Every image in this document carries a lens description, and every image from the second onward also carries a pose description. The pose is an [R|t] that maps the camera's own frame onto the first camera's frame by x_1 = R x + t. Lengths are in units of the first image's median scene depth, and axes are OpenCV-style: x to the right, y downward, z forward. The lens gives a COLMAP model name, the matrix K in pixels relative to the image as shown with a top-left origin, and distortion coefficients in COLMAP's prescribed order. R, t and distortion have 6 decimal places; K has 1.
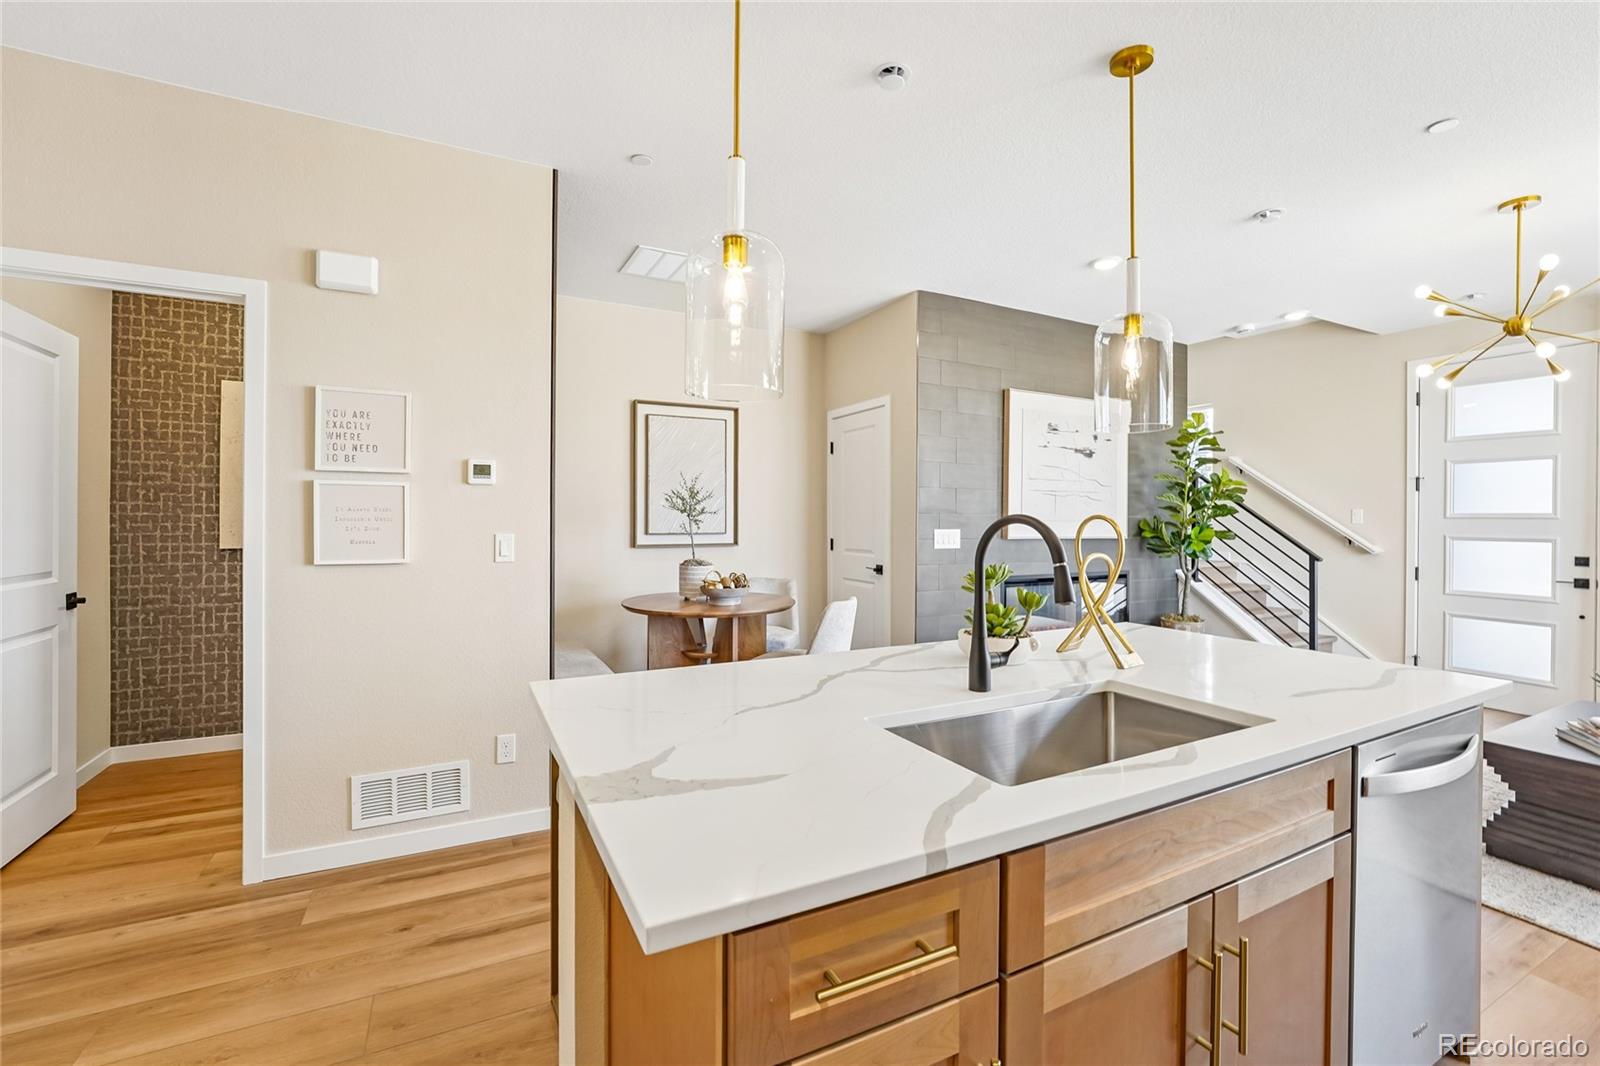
lens RADIAL K [[679.6, 0, 798.0], [0, 679.6, 516.7], [0, 0, 1]] dist [-0.019756, 0.000065]
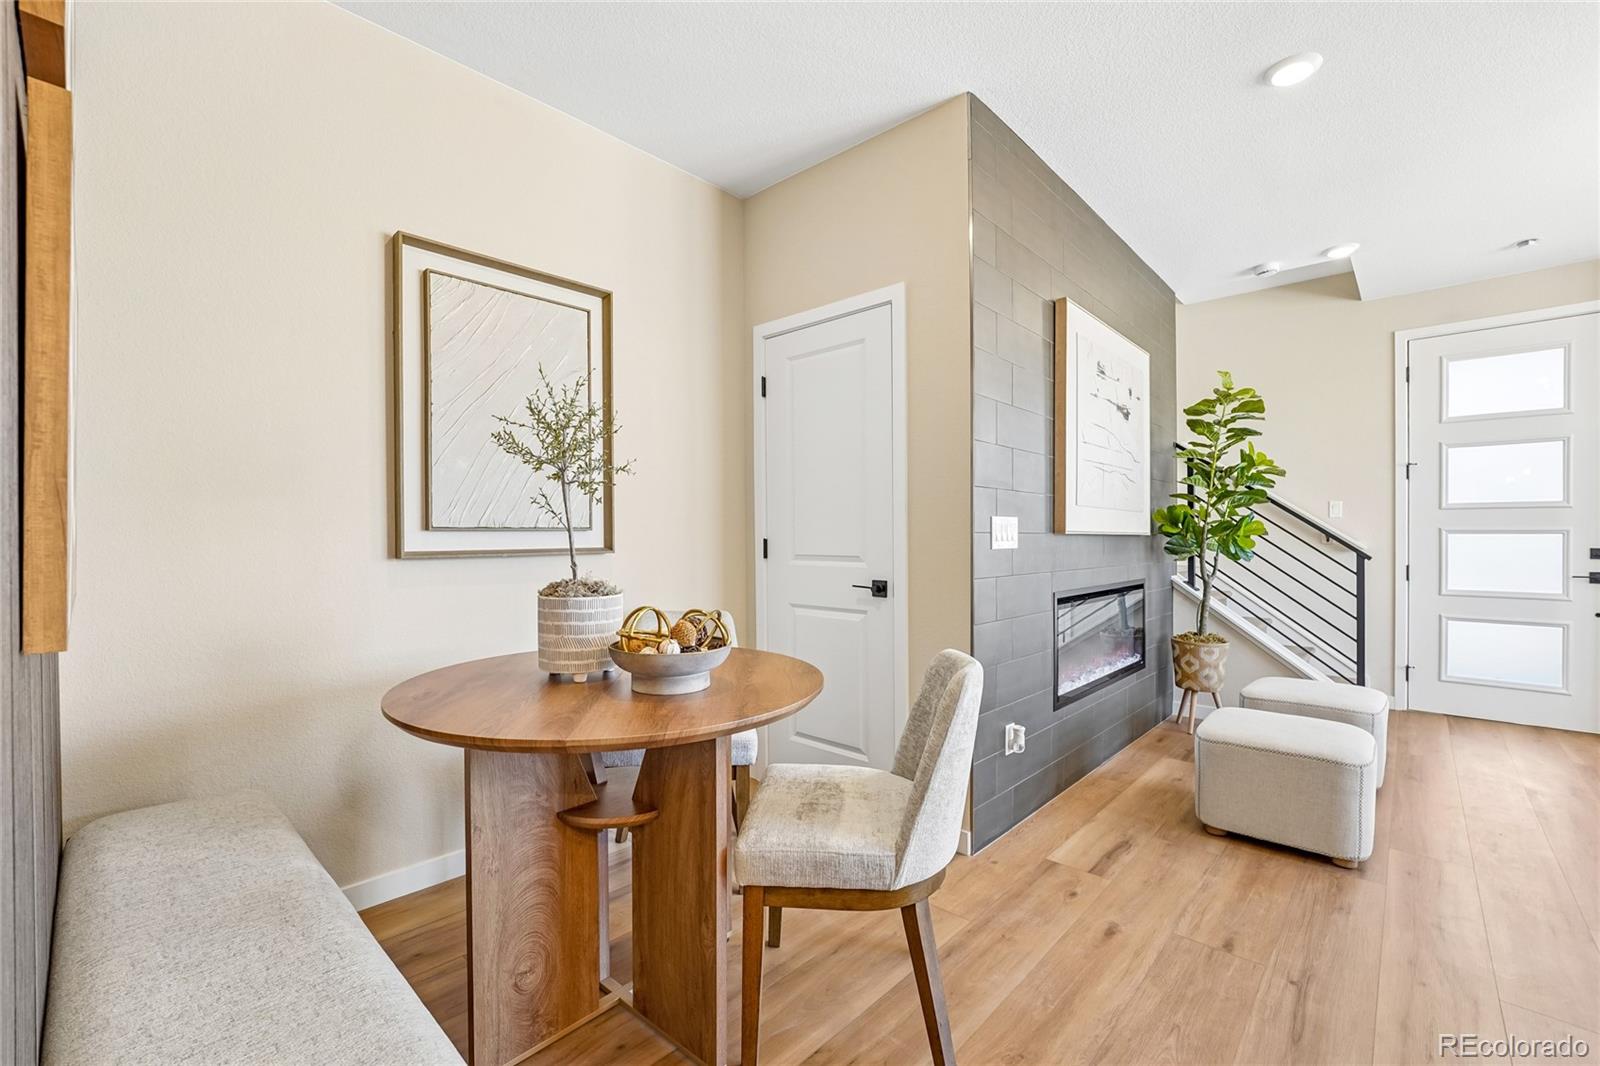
lens RADIAL K [[676.0, 0, 790.7], [0, 676.0, 540.3], [0, 0, 1]] dist [-0.020957, 0.000105]
pose [[0.943478, -0.009682, 0.331293, -0.142832], [0.006155, 0.999913, 0.011694, 0.030019], [-0.331377, -0.008994, 0.943456, 0.492464]]
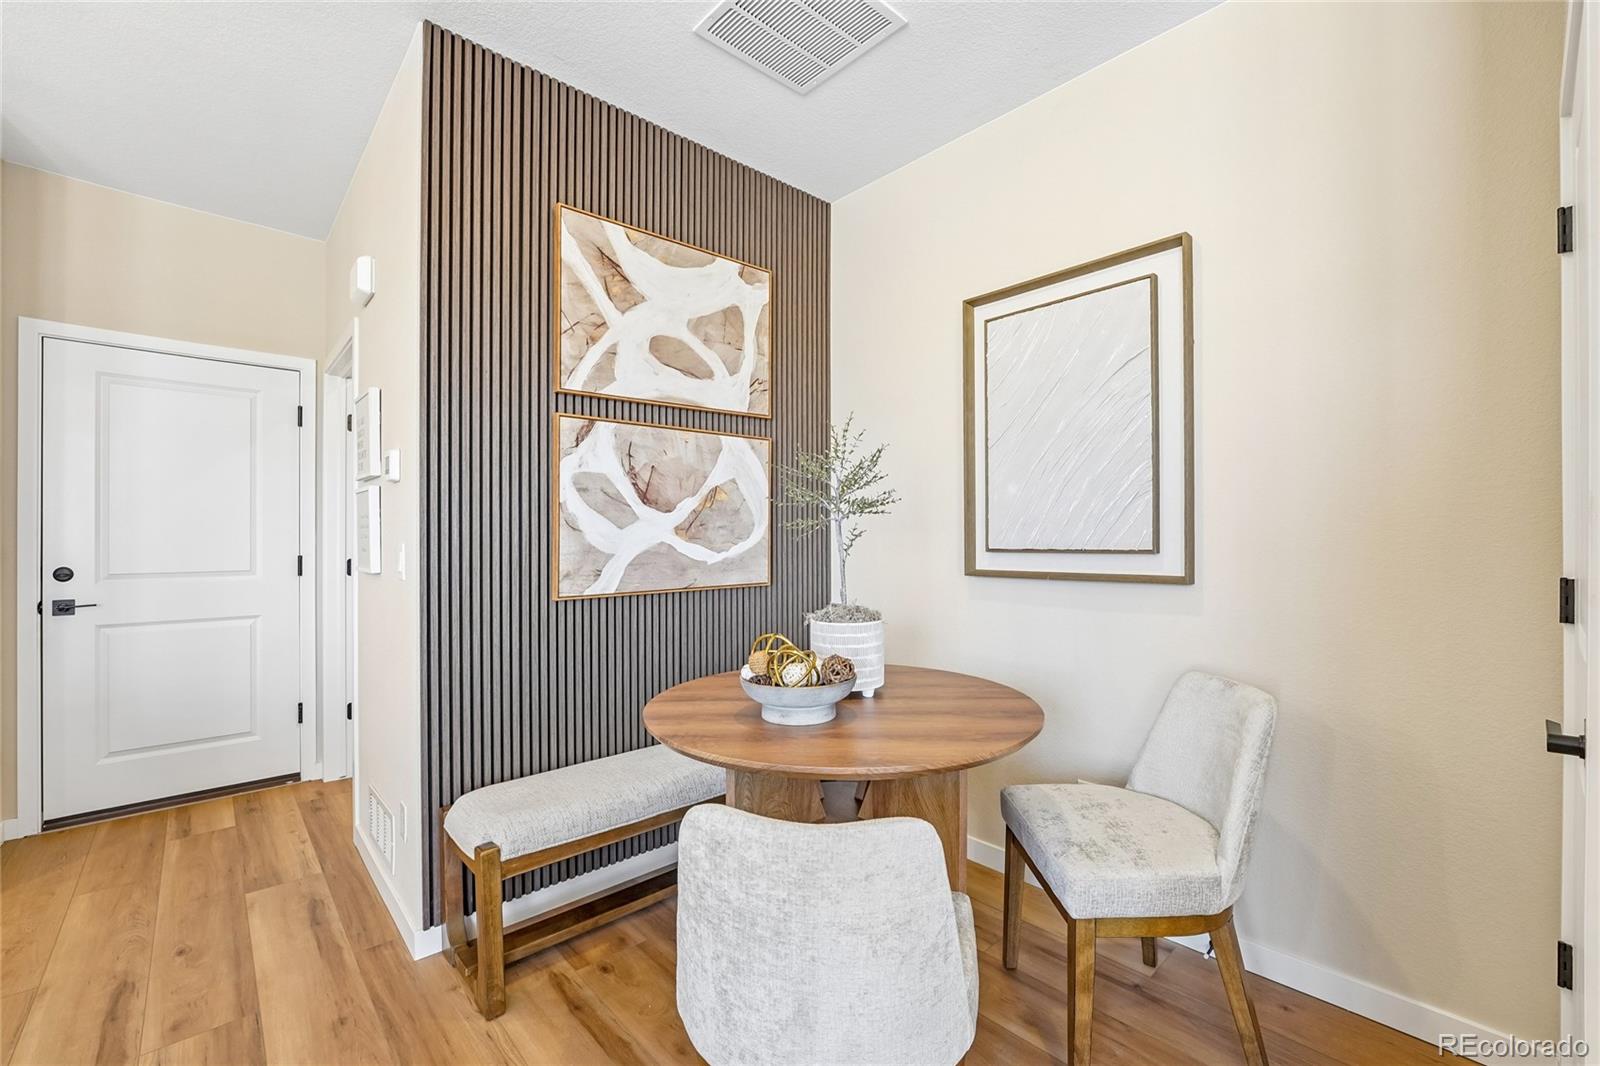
lens RADIAL K [[674.8, 0, 805.6], [0, 674.8, 542.8], [0, 0, 1]] dist [-0.019533, 0.000188]
pose [[0.258688, 0.008891, -0.965920, 0.248061], [0.005963, 0.999924, 0.010801, 0.013417], [0.965942, -0.008554, 0.258616, 0.743603]]
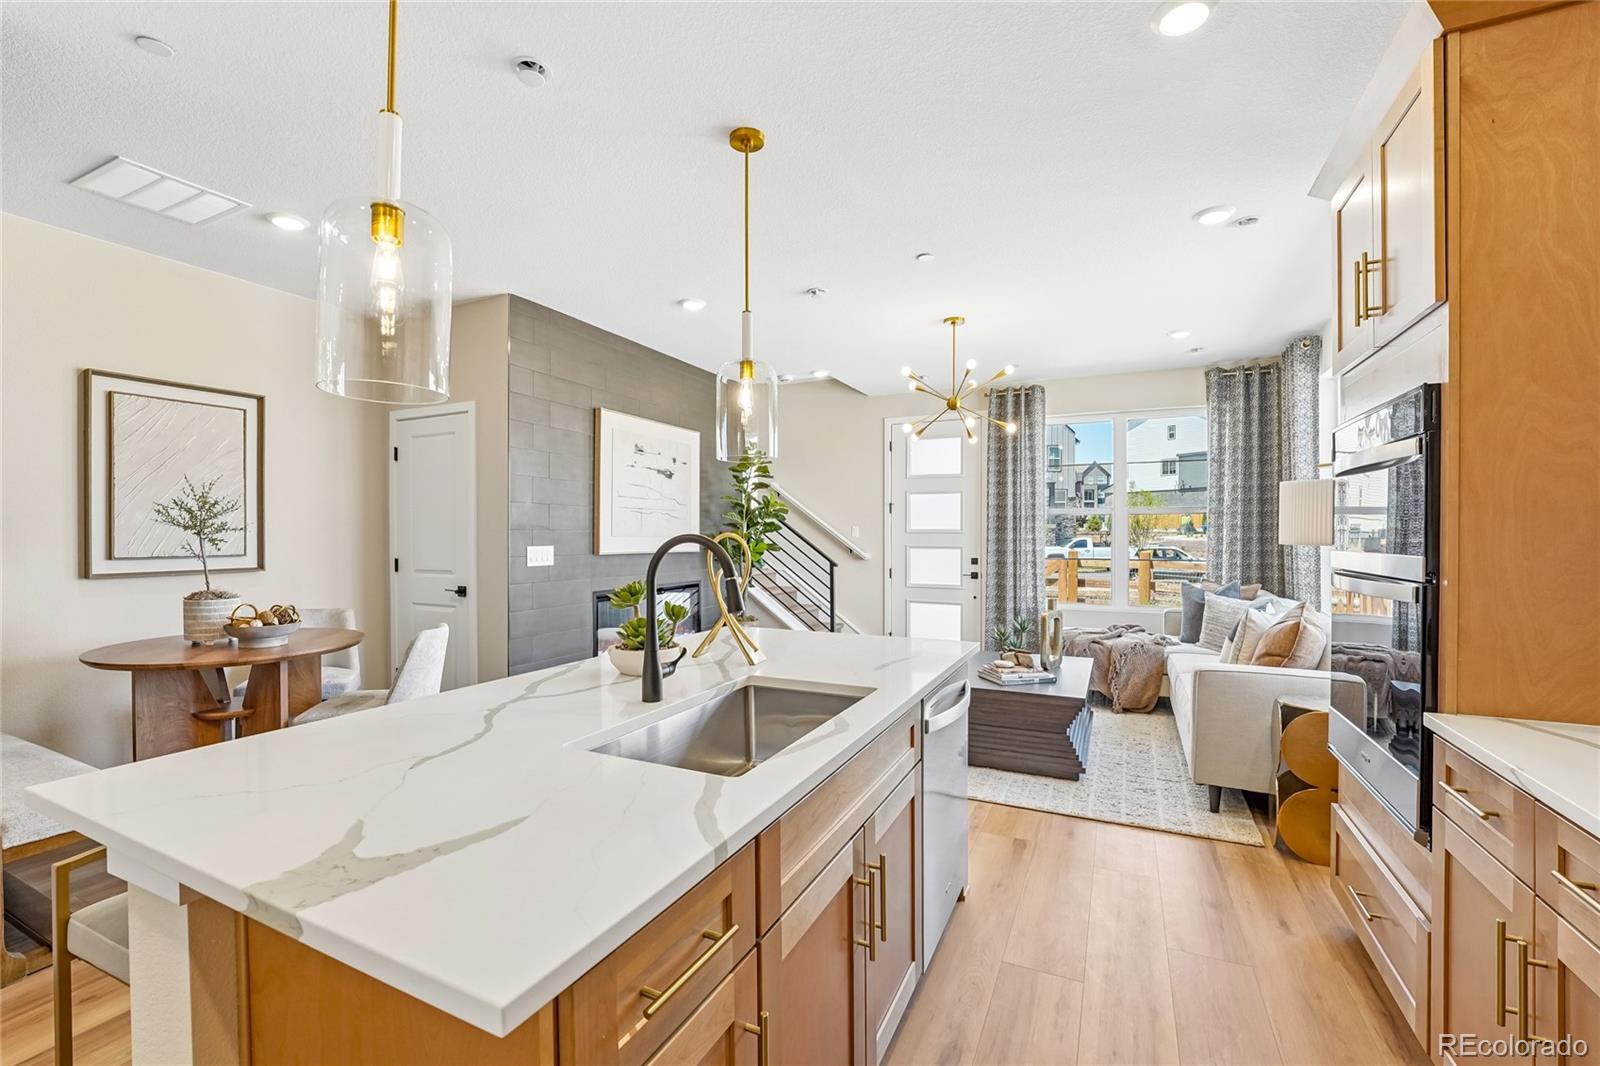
lens RADIAL K [[674.1, 0, 798.0], [0, 674.1, 534.2], [0, 0, 1]] dist [-0.019975, -0.000564]
pose [[0.798427, -0.004308, 0.602076, -0.063083], [0.001607, 0.999986, 0.005025, -0.002775], [-0.602089, -0.003044, 0.798423, 0.009469]]
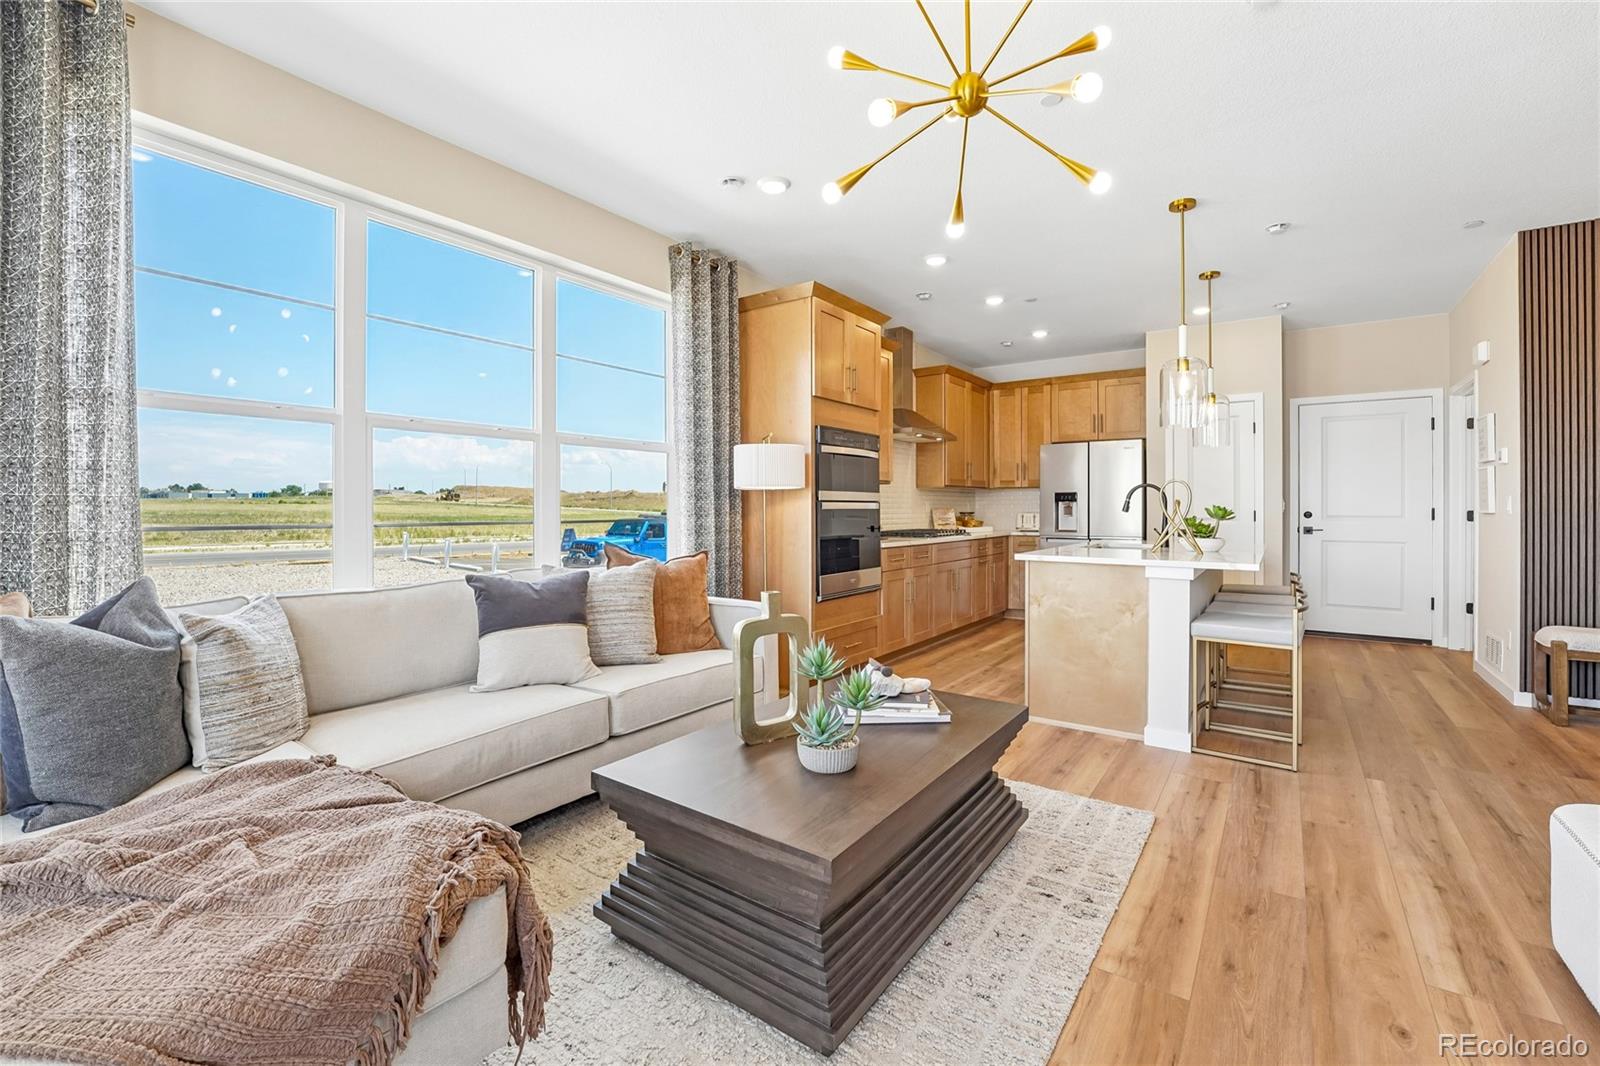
lens RADIAL K [[674.7, 0, 782.2], [0, 674.7, 494.5], [0, 0, 1]] dist [-0.016252, -0.000190]
pose [[-0.898120, -0.014625, -0.439507, 0.978595], [-0.006405, 0.999776, -0.020179, 0.038714], [0.439704, -0.015307, -0.898012, 0.956674]]
